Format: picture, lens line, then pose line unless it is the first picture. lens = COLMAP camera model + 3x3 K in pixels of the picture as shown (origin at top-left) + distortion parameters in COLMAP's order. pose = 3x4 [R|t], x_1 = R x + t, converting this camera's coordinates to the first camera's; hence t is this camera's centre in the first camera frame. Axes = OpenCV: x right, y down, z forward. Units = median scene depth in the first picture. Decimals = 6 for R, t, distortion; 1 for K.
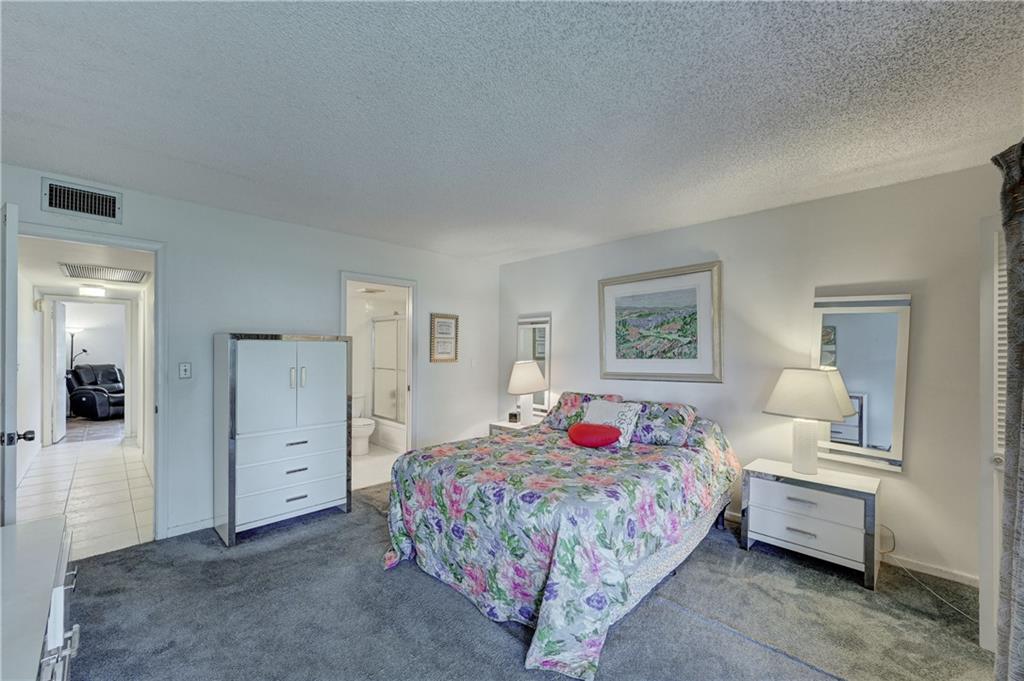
lens RADIAL K [[413.4, 0, 513.2], [0, 413.4, 346.1], [0, 0, 1]] dist [-0.001225, -0.000173]
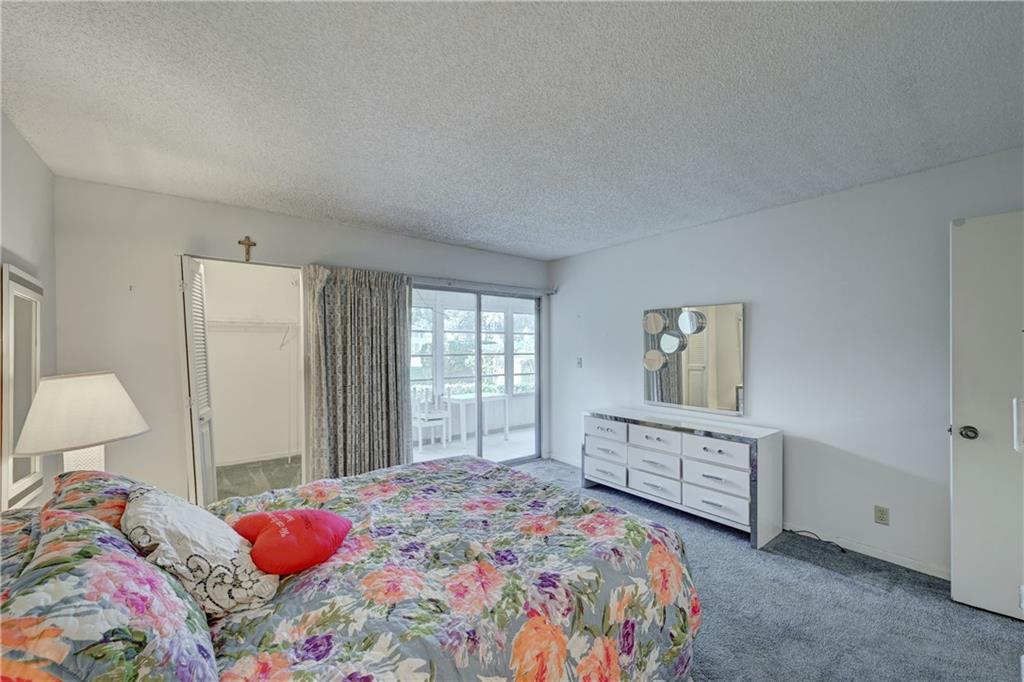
lens RADIAL K [[410.3, 0, 510.0], [0, 410.3, 344.2], [0, 0, 1]] dist [0.003486, 0.000270]
pose [[-0.991192, -0.002388, 0.132410, -0.123200], [-0.005052, 0.999791, -0.019787, 0.016097], [-0.132335, -0.020281, -0.990998, 1.696482]]
